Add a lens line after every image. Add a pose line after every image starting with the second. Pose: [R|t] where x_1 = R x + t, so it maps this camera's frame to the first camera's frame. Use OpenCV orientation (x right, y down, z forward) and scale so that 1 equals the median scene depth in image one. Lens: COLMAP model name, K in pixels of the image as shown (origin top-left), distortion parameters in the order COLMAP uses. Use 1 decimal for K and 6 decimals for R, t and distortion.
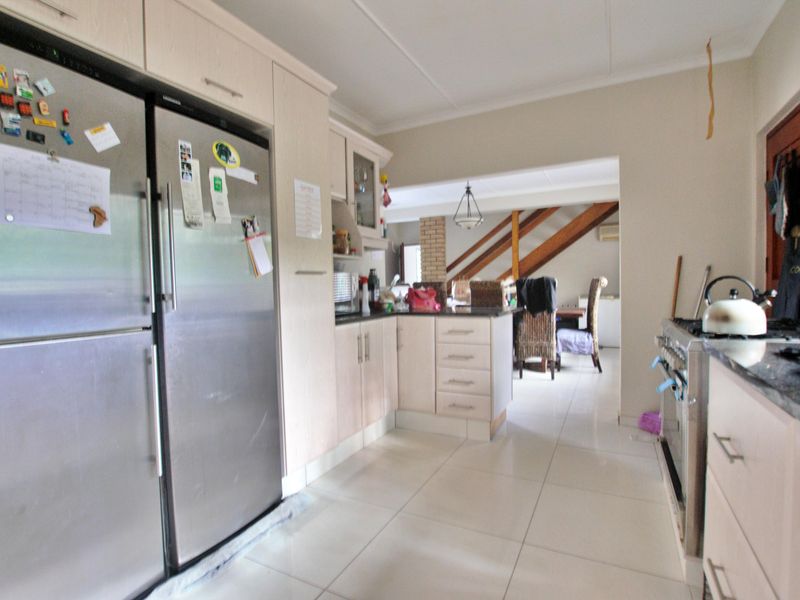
lens RADIAL K [[396.9, 0, 400.0], [0, 396.9, 300.0], [0, 0, 1]] dist [-0.028922, 0.000036]
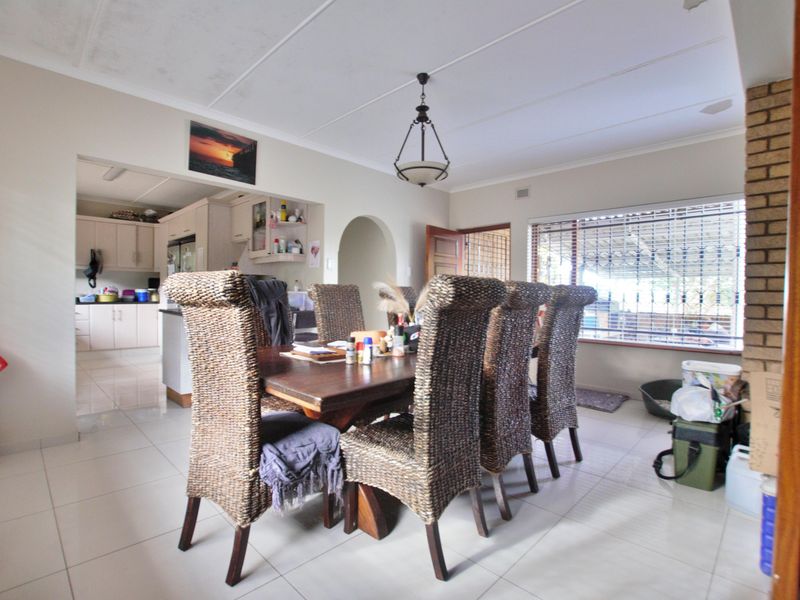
lens RADIAL K [[396.9, 0, 400.0], [0, 396.9, 300.0], [0, 0, 1]] dist [-0.028922, 0.000036]
pose [[-0.293535, 0.033073, -0.955376, 2.110455], [-0.043625, 0.997897, 0.047949, -0.172638], [0.954952, 0.055753, -0.291475, 3.515470]]
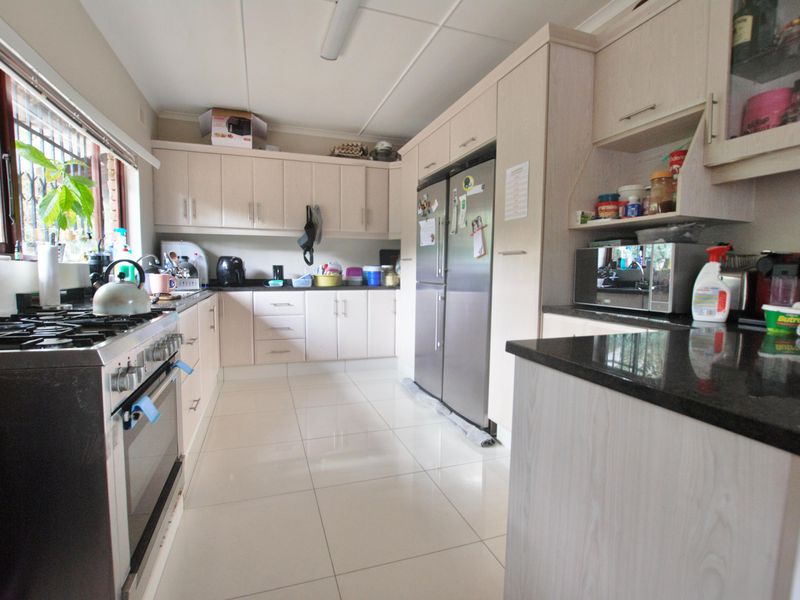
lens RADIAL K [[396.9, 0, 400.0], [0, 396.9, 300.0], [0, 0, 1]] dist [-0.028922, 0.000036]
pose [[-0.684694, 0.071074, -0.725357, 0.896191], [-0.023712, 0.992535, 0.119636, -0.078168], [0.728445, 0.099114, -0.677897, 1.822729]]
